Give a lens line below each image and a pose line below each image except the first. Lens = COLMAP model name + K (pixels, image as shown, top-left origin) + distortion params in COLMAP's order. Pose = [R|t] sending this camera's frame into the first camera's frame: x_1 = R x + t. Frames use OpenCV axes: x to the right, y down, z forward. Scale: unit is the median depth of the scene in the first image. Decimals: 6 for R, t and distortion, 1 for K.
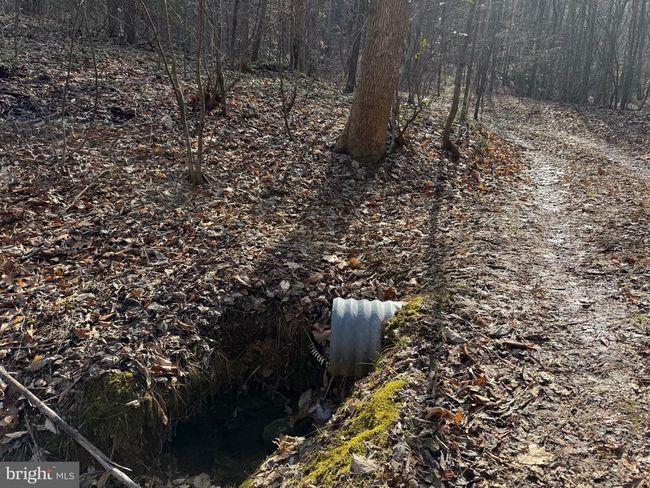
lens RADIAL K [[440.0, 0, 327.2], [0, 440.0, 242.5], [0, 0, 1]] dist [0.106414, -0.134171]
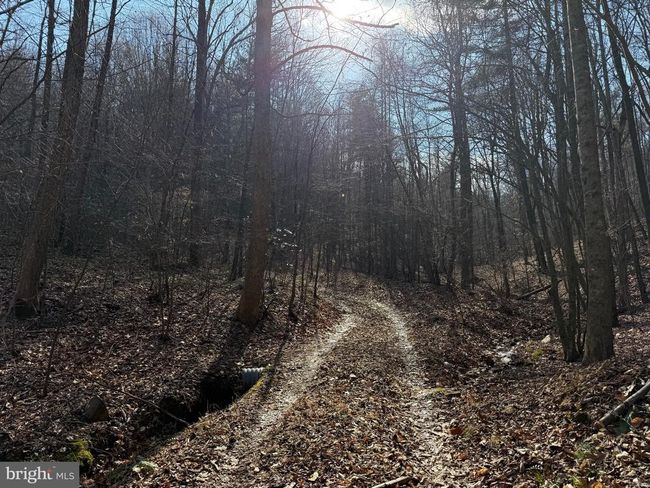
lens RADIAL K [[440.0, 0, 327.2], [0, 440.0, 242.5], [0, 0, 1]] dist [0.106414, -0.134171]
pose [[0.961216, -0.001344, 0.275793, -0.129365], [0.099996, 0.933642, -0.343966, 0.202785], [-0.257030, 0.358204, 0.897566, -1.066569]]
